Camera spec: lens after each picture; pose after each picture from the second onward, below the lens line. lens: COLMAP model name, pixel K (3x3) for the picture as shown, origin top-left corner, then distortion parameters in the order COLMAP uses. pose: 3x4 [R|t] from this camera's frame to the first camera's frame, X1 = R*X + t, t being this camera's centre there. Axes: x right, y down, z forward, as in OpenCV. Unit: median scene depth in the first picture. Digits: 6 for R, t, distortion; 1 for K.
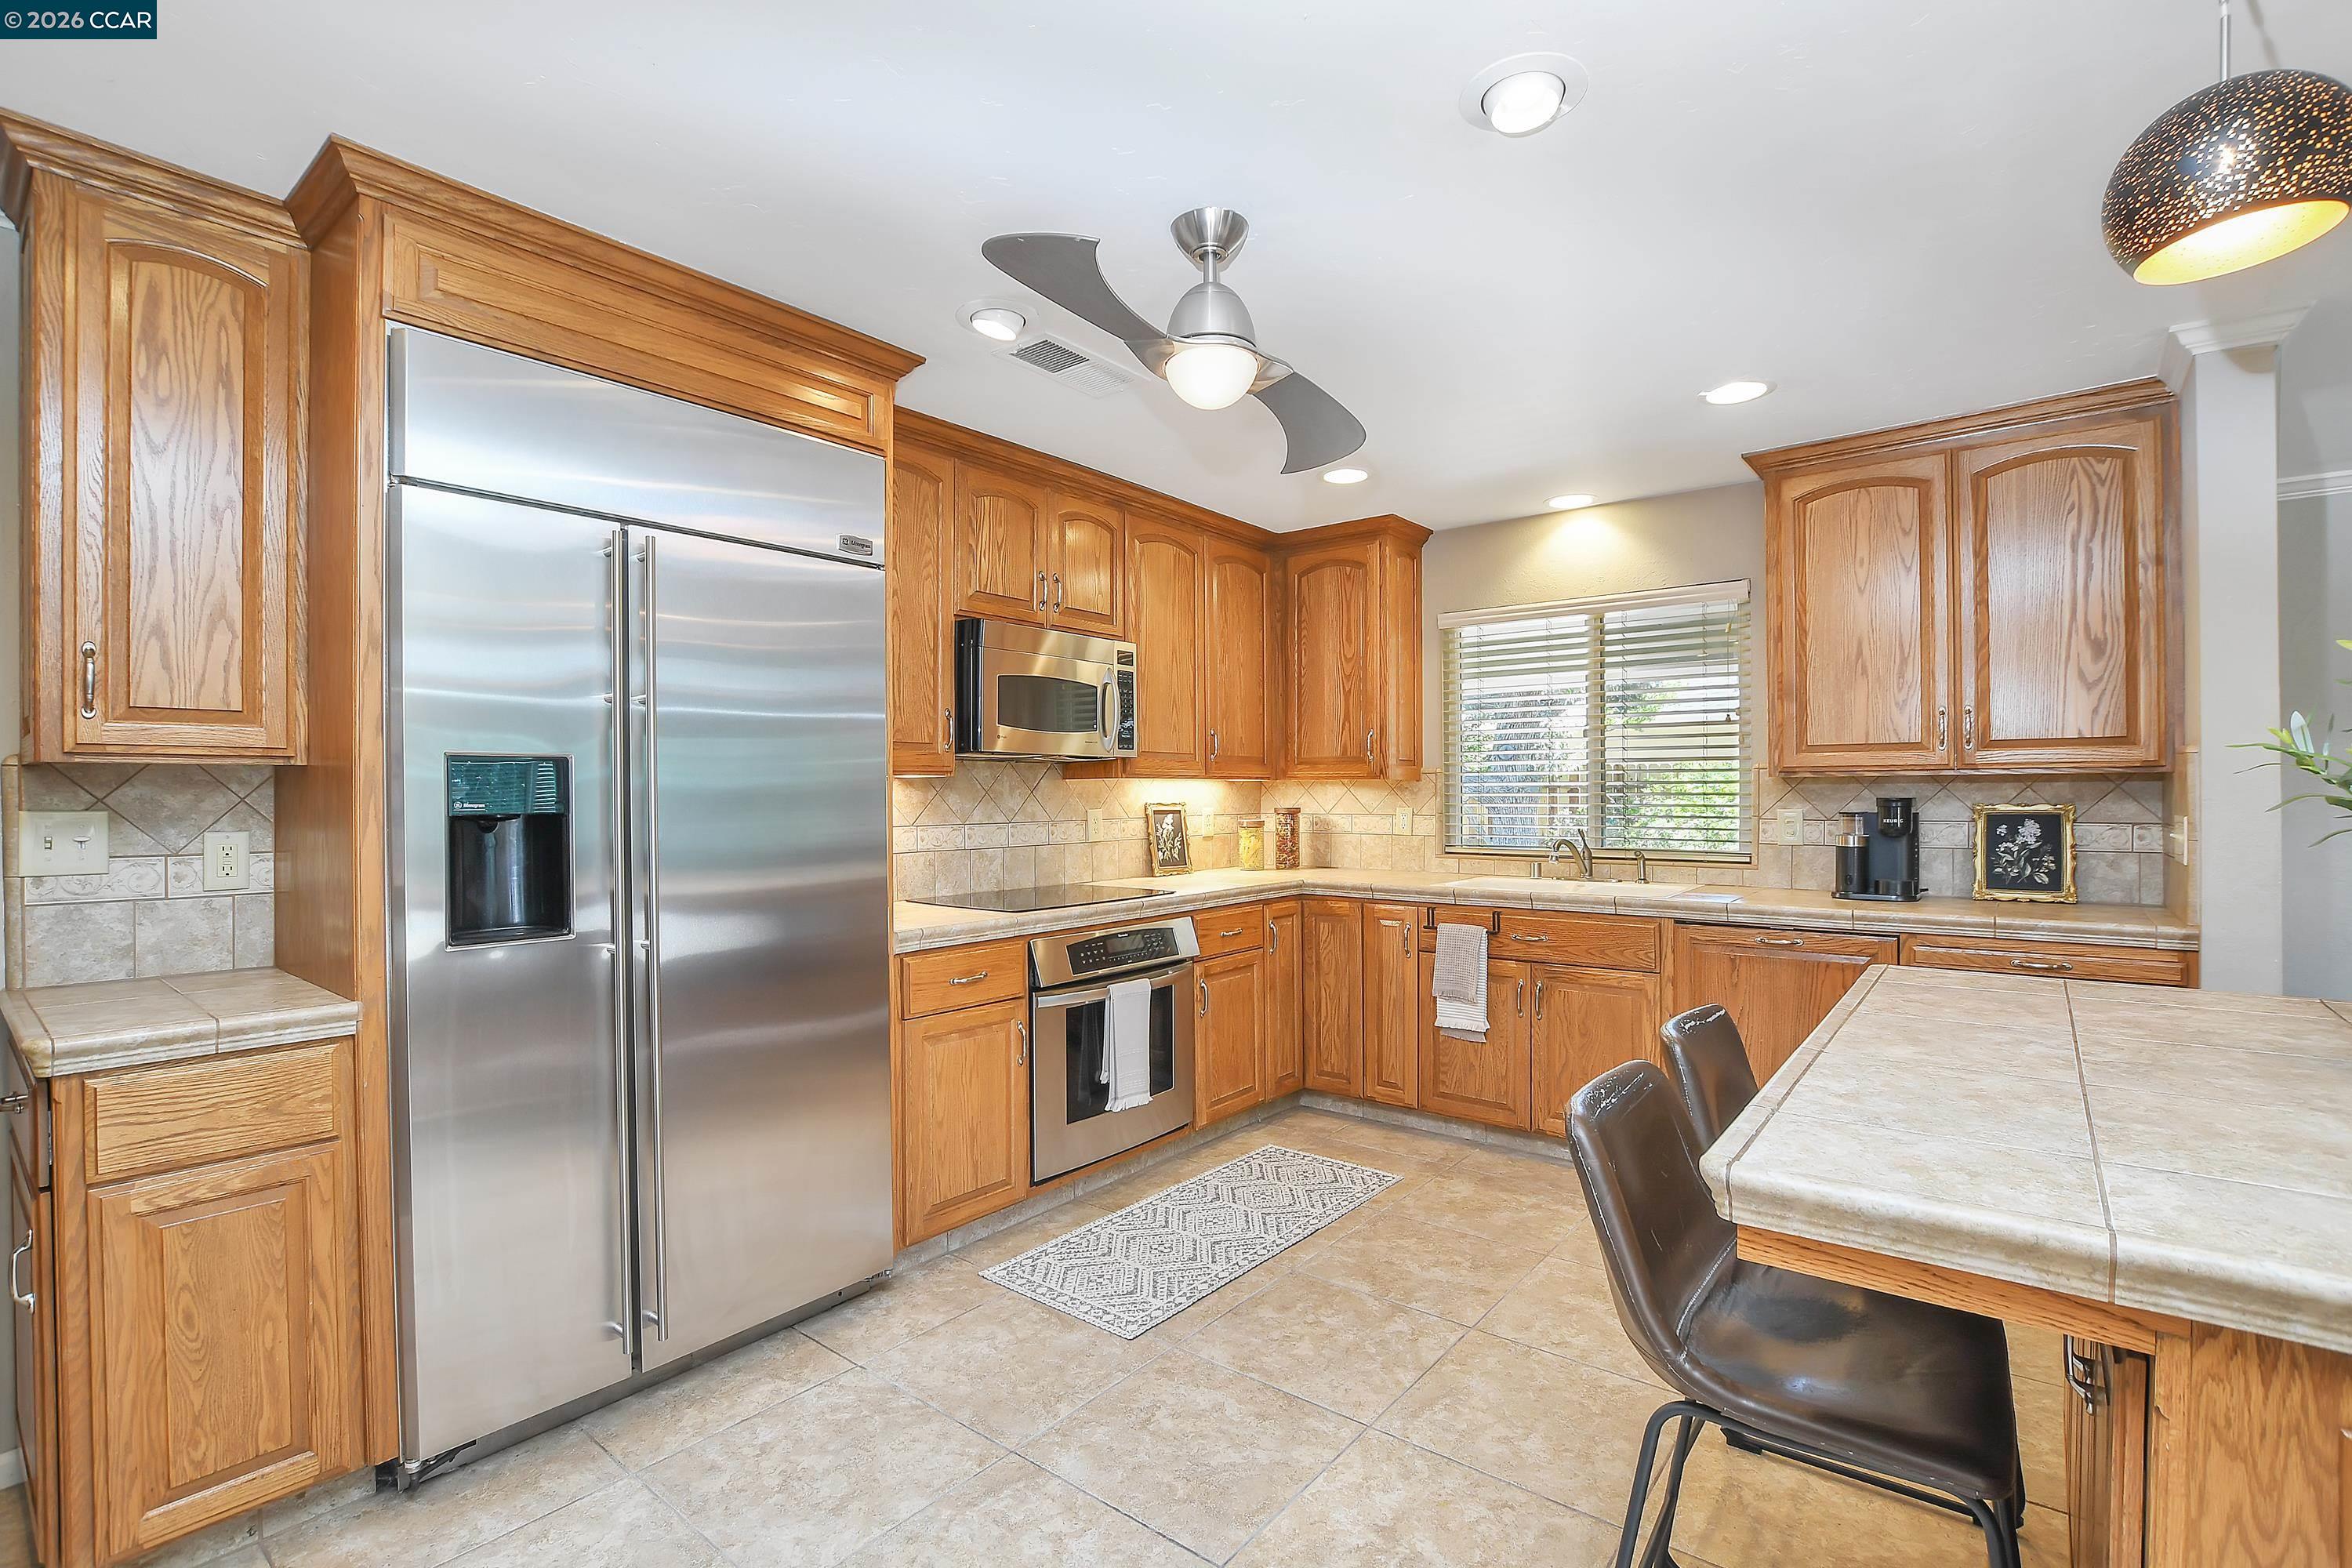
lens RADIAL K [[1064.3, 0, 1164.7], [0, 1064.3, 791.0], [0, 0, 1]] dist [-0.015875, -0.000129]
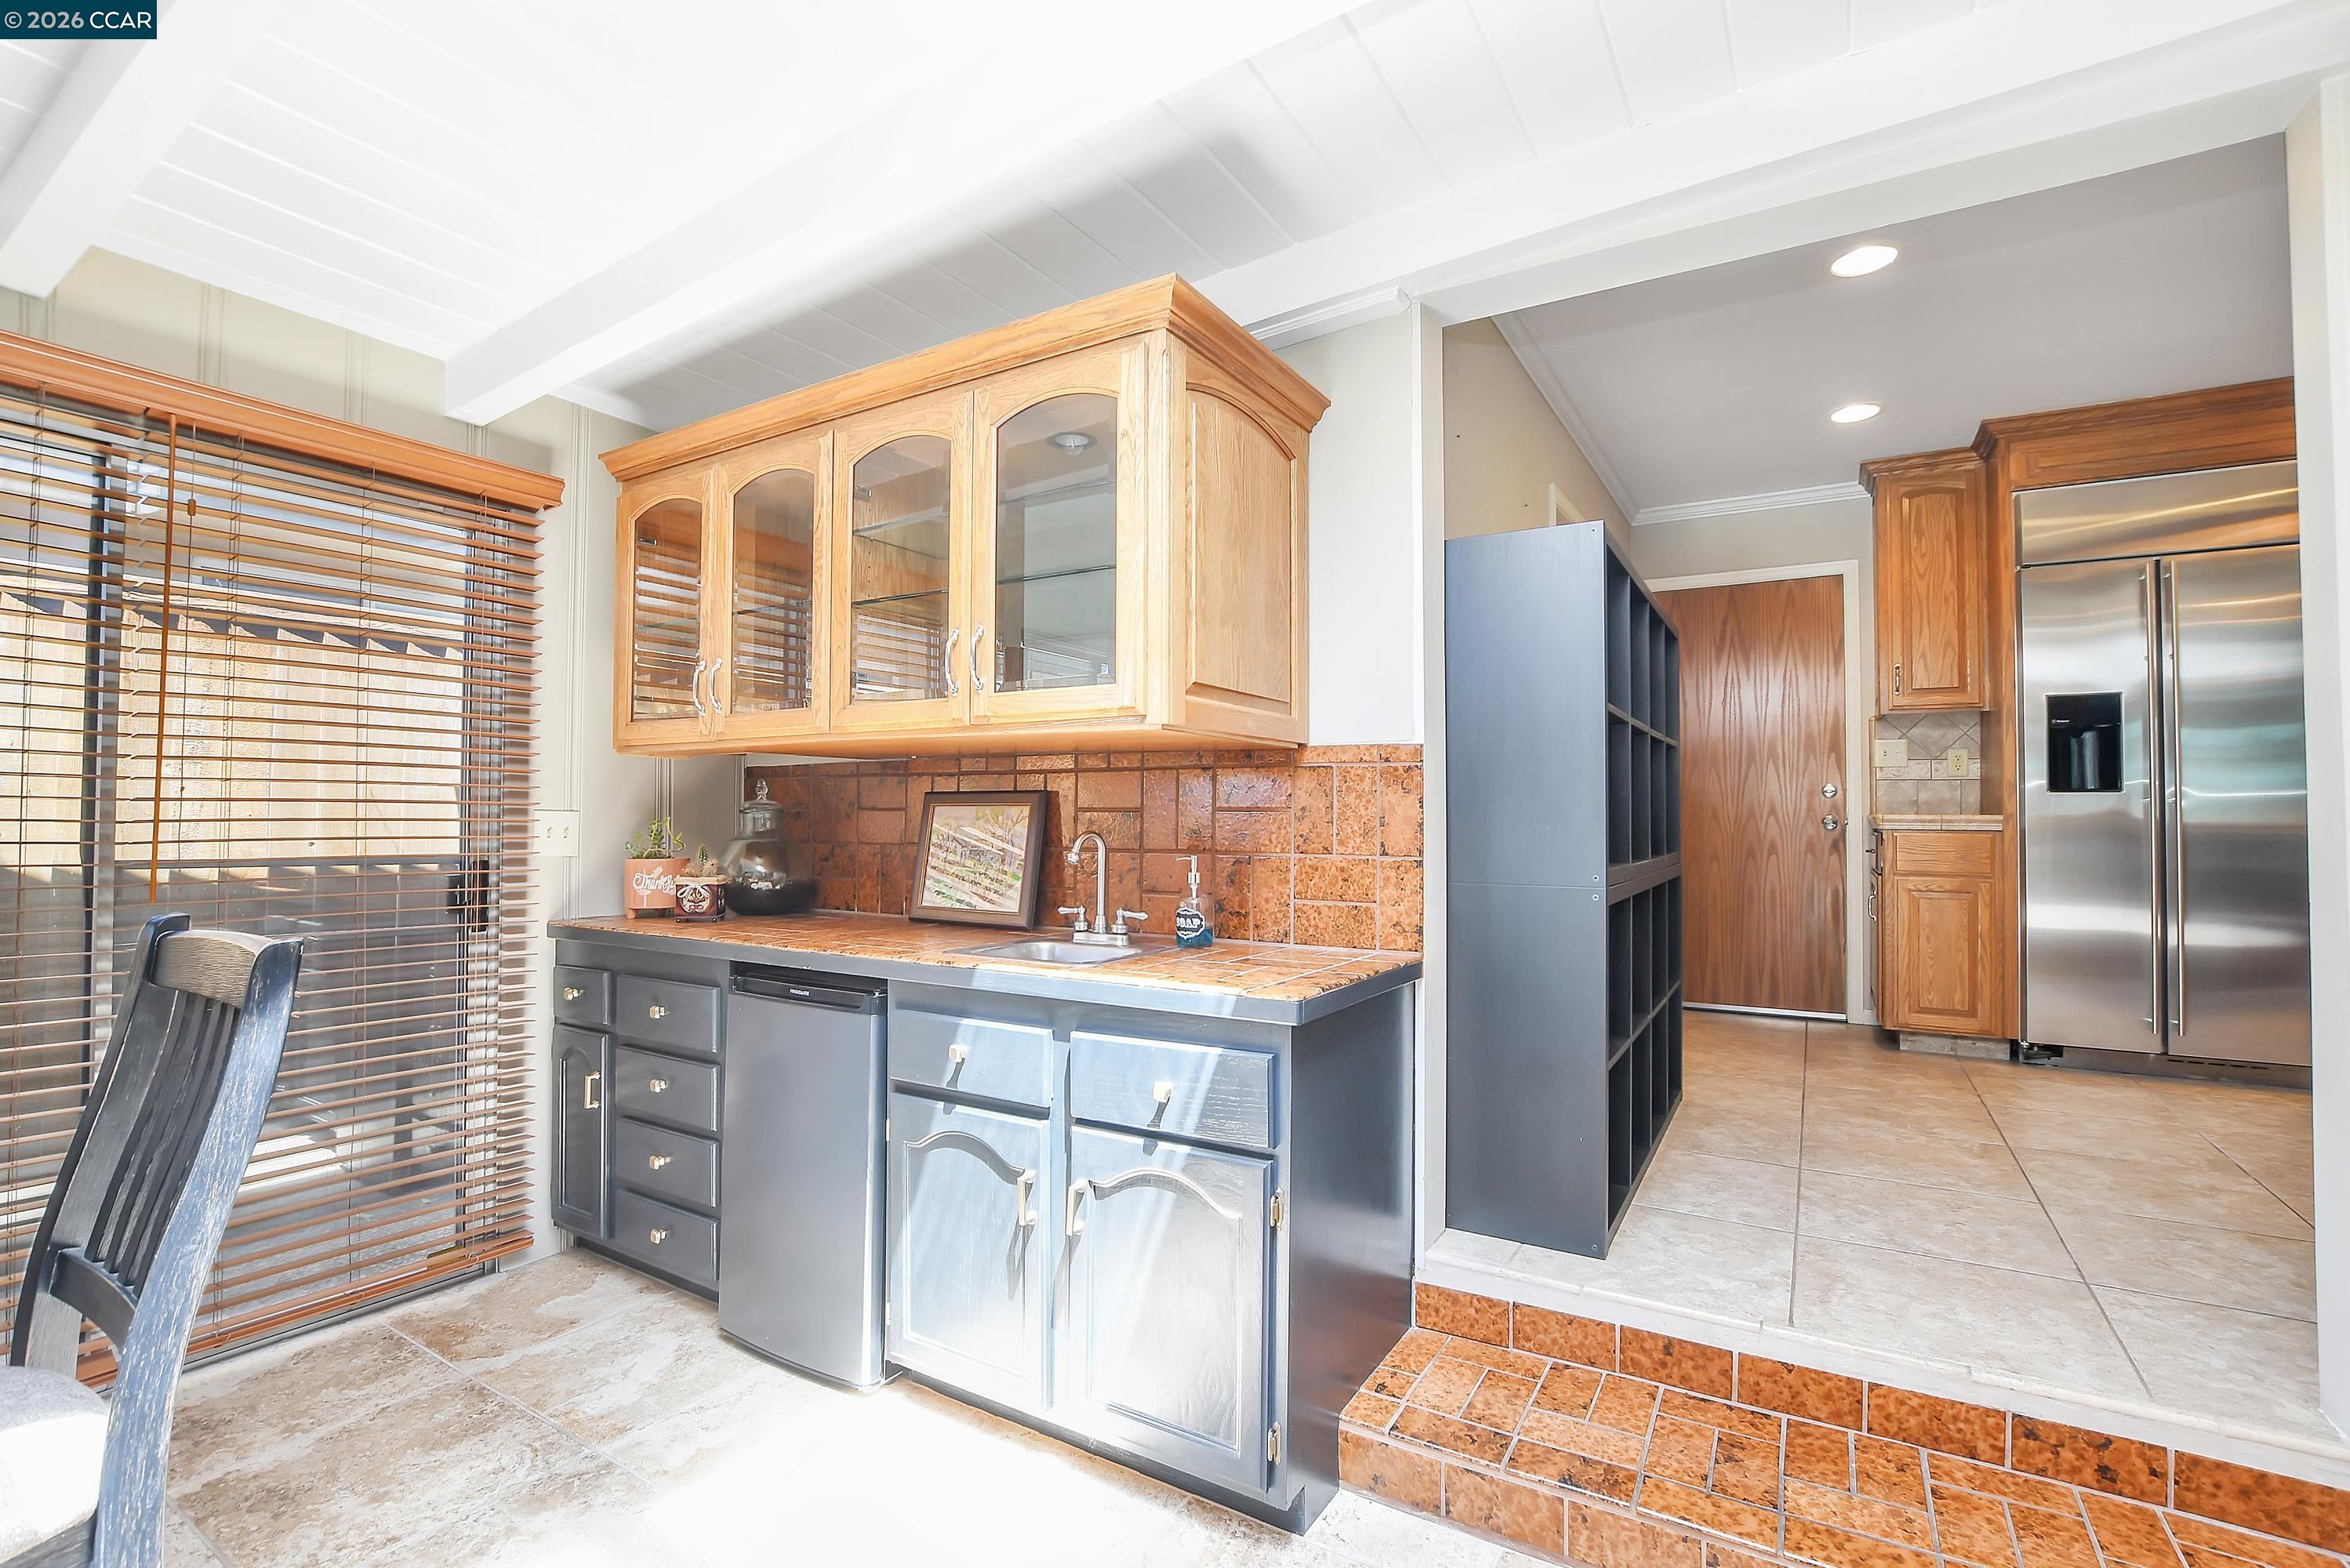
lens RADIAL K [[1047.1, 0, 1171.1], [0, 1047.1, 799.0], [0, 0, 1]] dist [-0.017478, 0.000119]
pose [[0.125454, -0.008480, -0.992063, 1.042527], [-0.007082, 0.999930, -0.009443, 0.188109], [0.992074, 0.008210, 0.125385, -0.880383]]
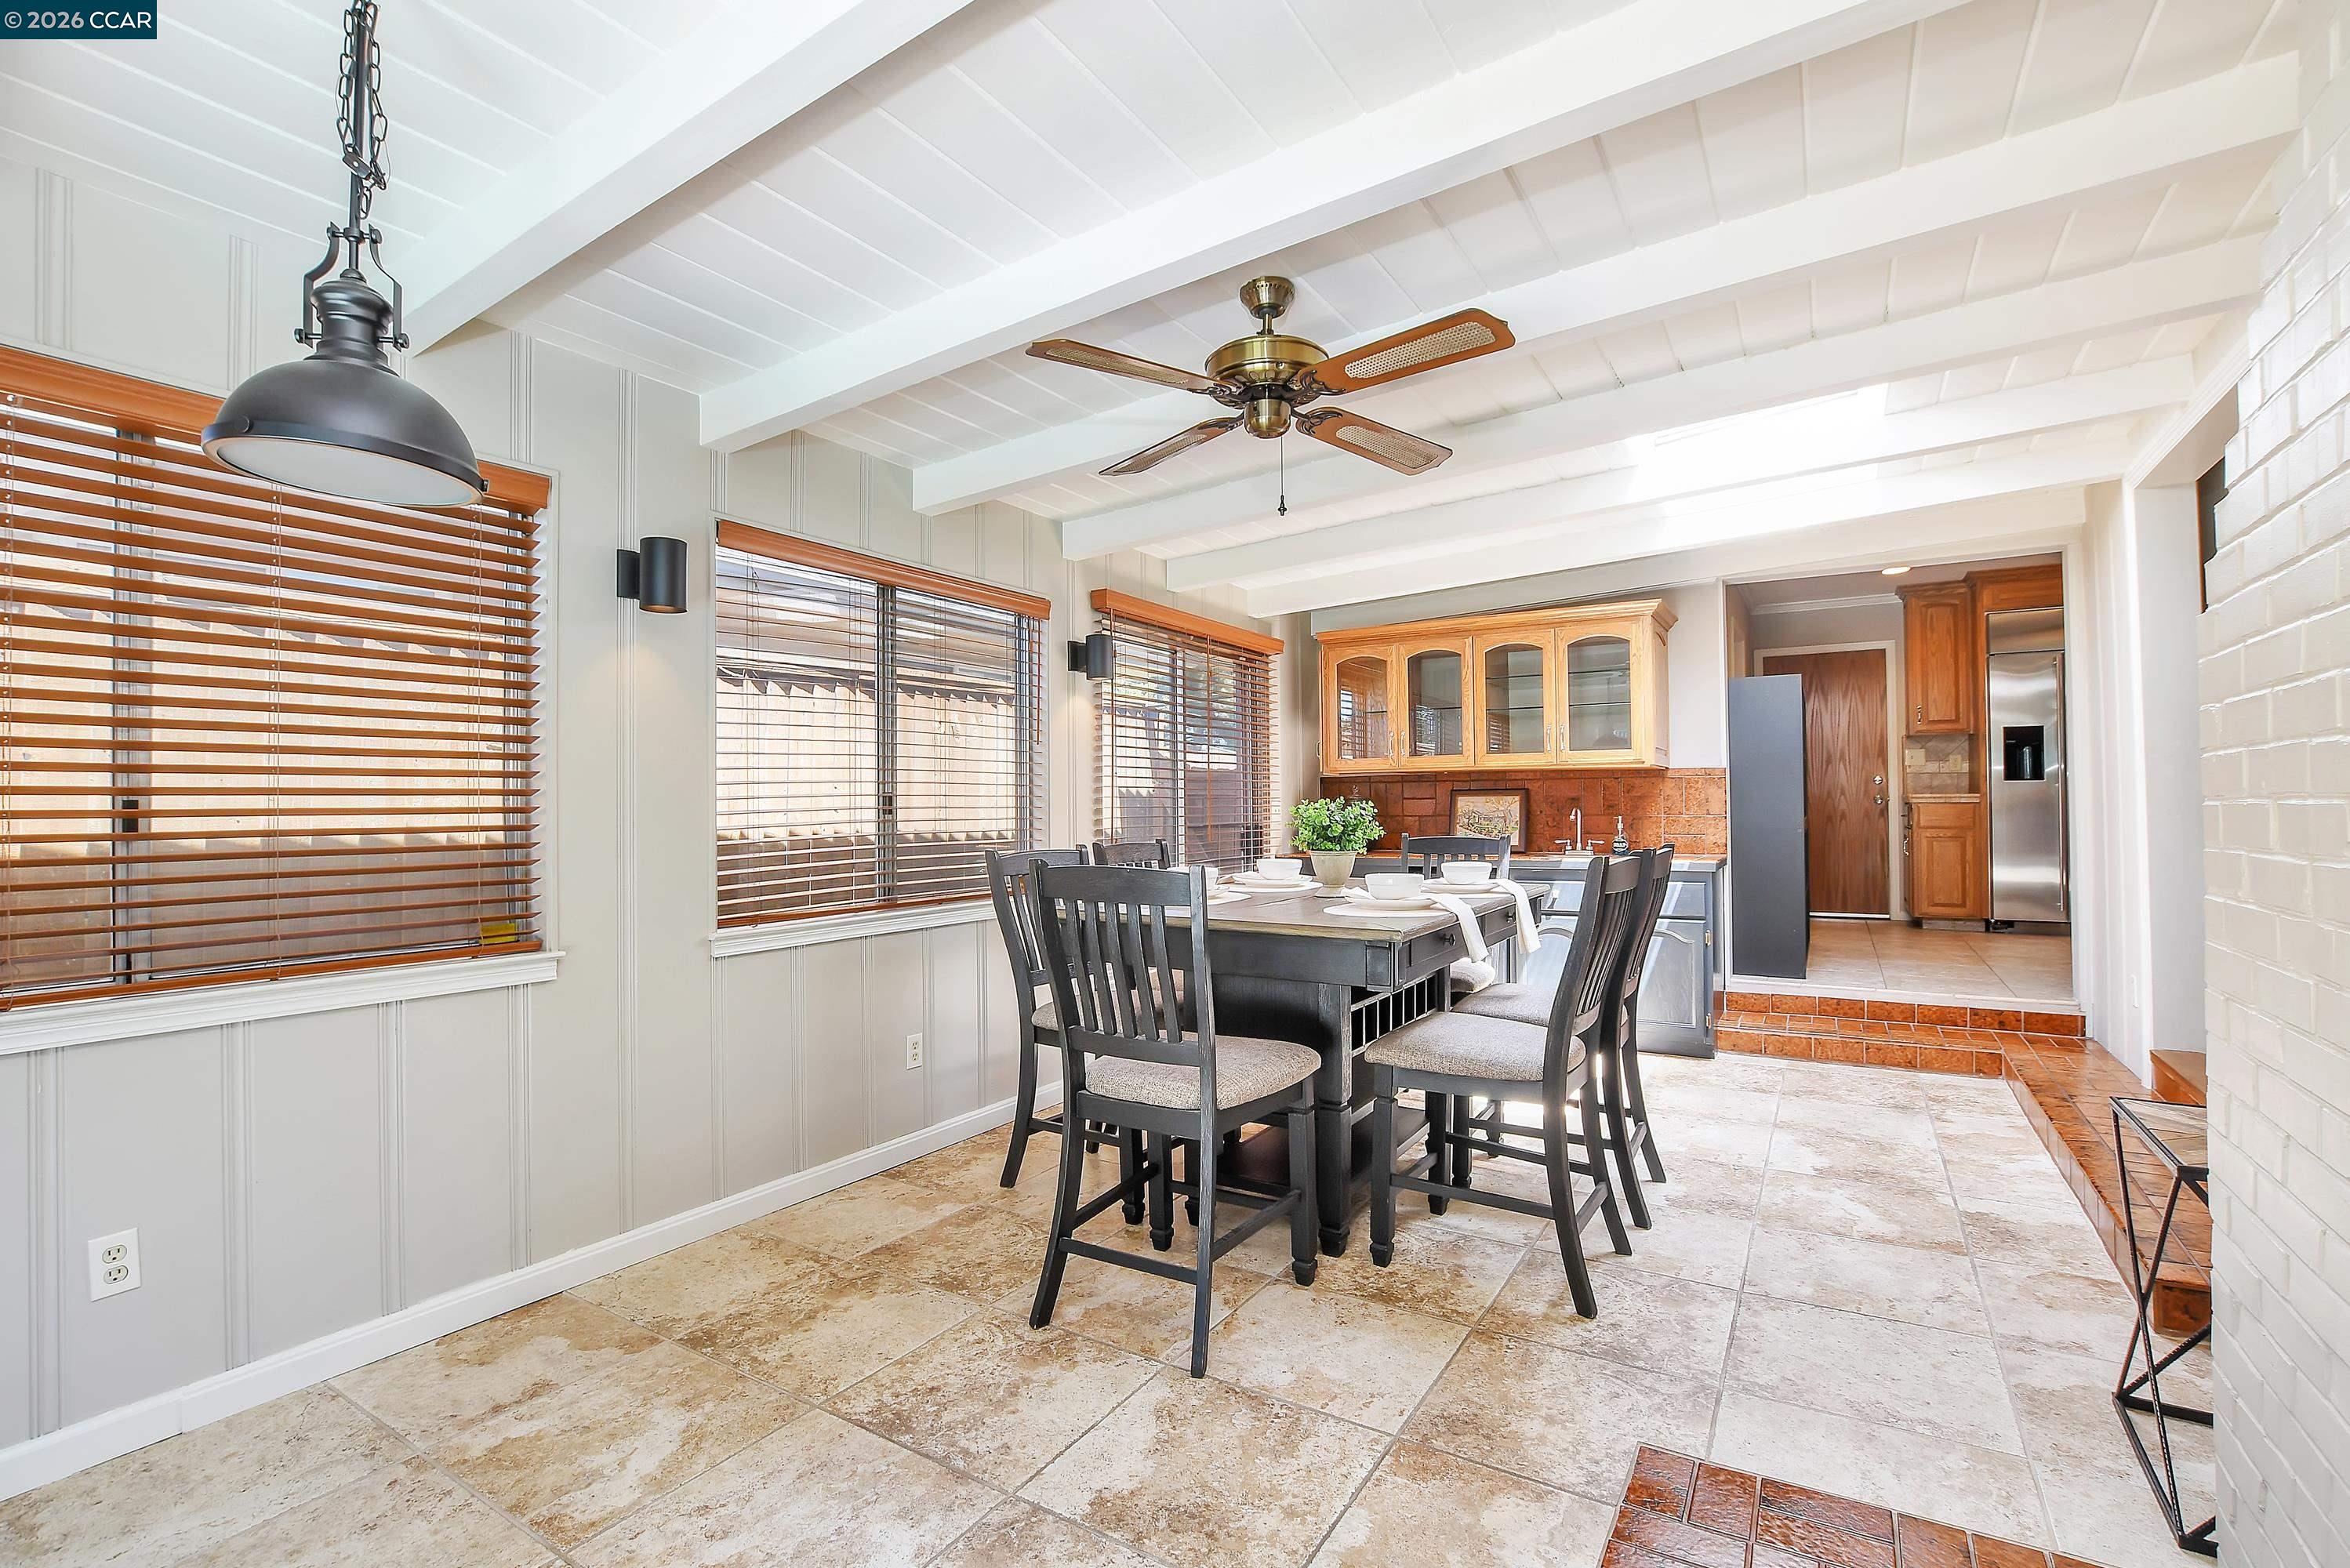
lens RADIAL K [[1063.4, 0, 1163.7], [0, 1063.4, 791.0], [0, 0, 1]] dist [-0.015875, -0.000129]
pose [[0.121258, -0.002666, -0.992617, 2.508560], [0.004228, 0.999989, -0.002169, 0.174999], [0.992612, -0.003934, 0.121268, -2.255627]]
